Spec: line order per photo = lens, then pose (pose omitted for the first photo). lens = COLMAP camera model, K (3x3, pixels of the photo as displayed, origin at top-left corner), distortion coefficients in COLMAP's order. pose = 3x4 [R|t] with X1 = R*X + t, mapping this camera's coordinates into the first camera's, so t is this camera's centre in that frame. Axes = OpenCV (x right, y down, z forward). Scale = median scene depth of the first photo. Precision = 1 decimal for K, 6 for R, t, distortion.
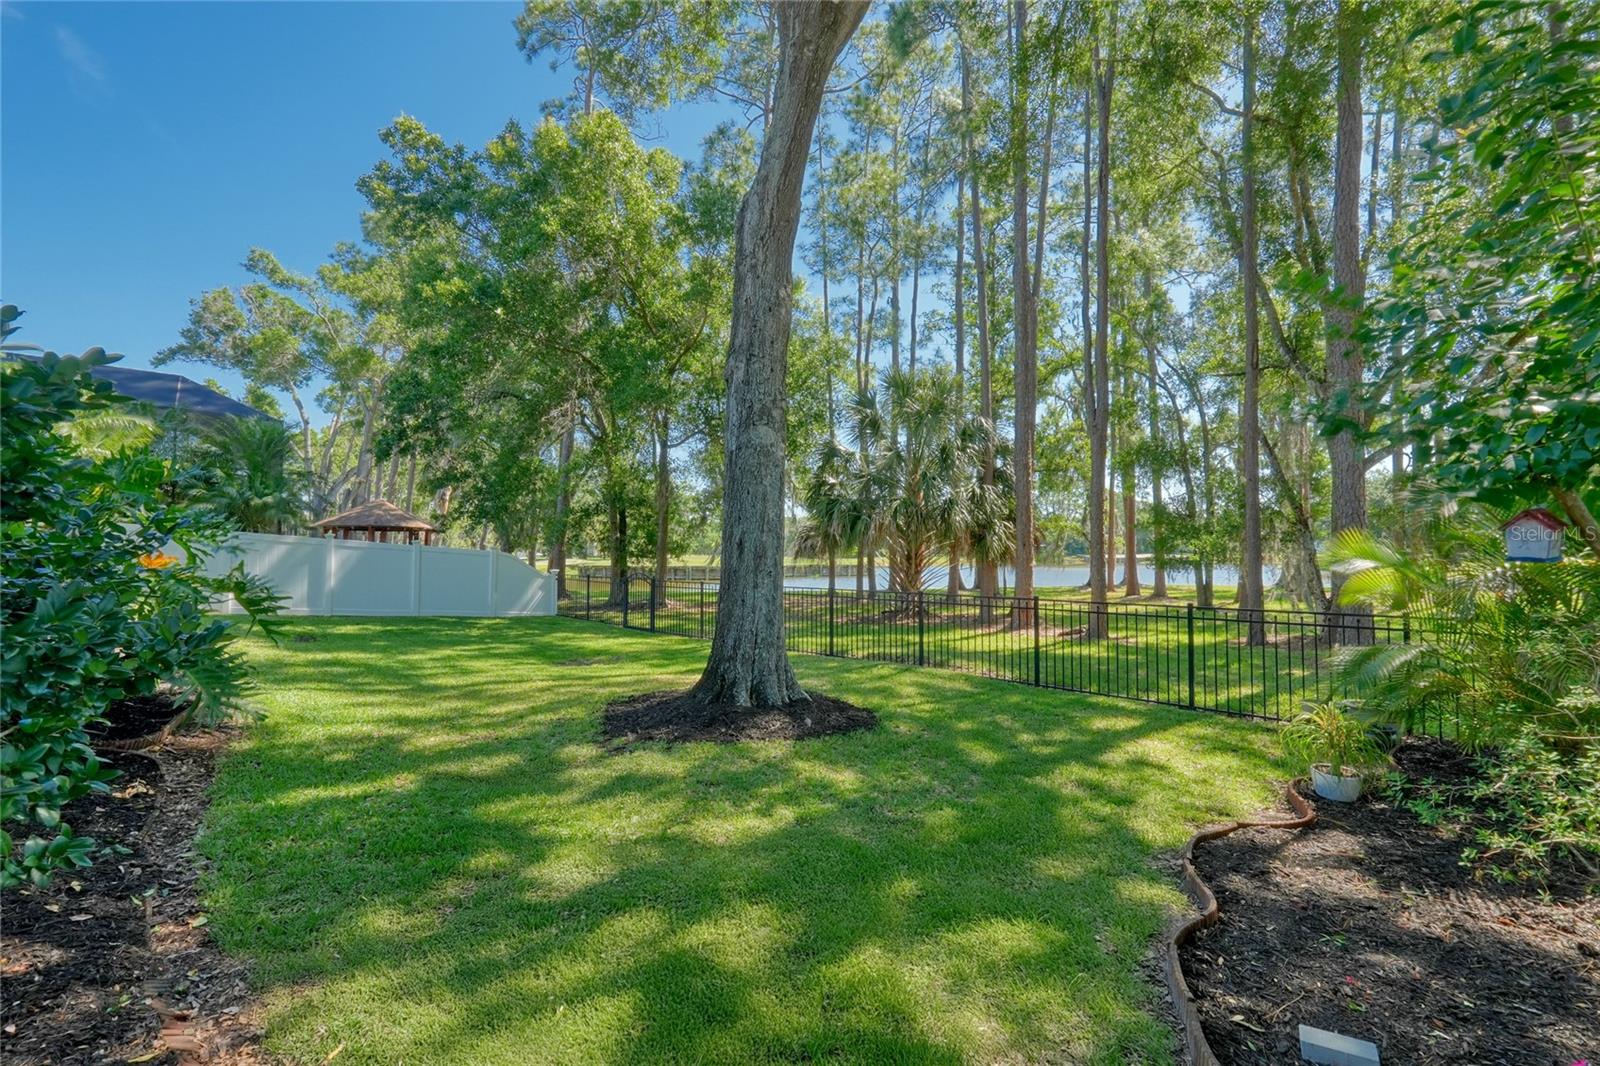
lens RADIAL K [[667.7, 0, 798.7], [0, 667.7, 527.3], [0, 0, 1]] dist [-0.014201, 0.000078]
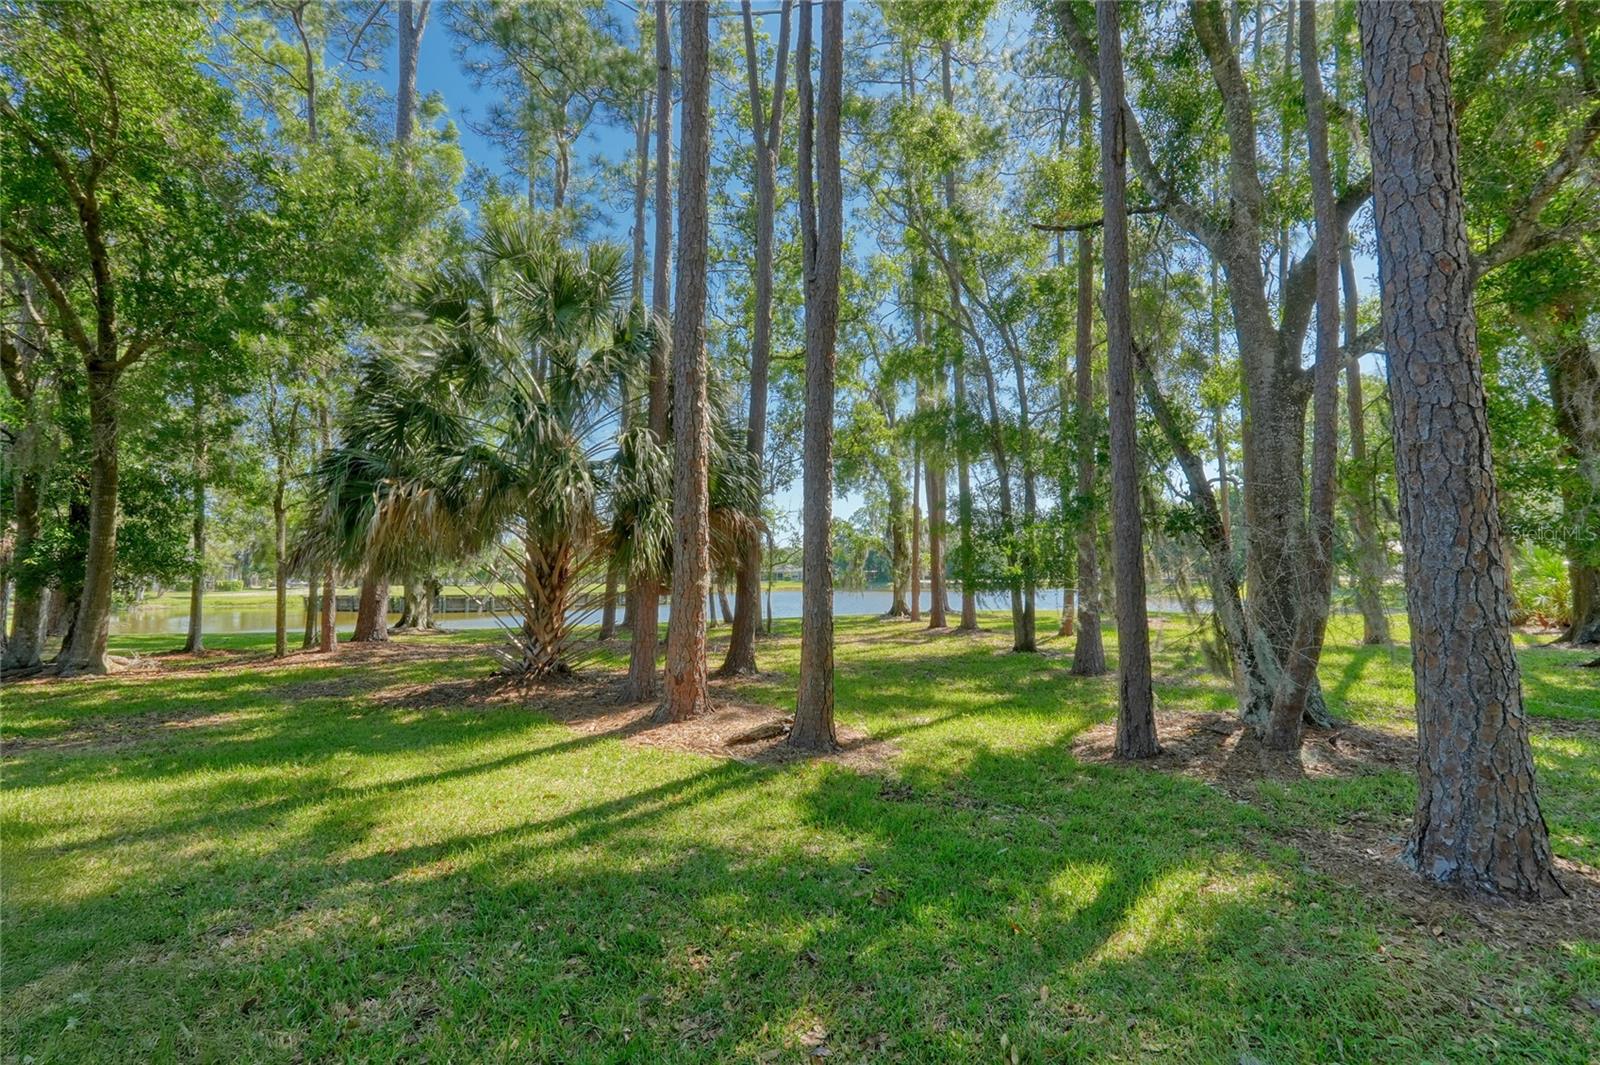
lens RADIAL K [[667.7, 0, 798.7], [0, 667.7, 526.8], [0, 0, 1]] dist [-0.014201, 0.000078]
pose [[0.972310, 0.011746, 0.233400, 0.170982], [-0.001953, 0.999110, -0.042144, 0.019686], [-0.233687, 0.040521, 0.971467, 0.293126]]
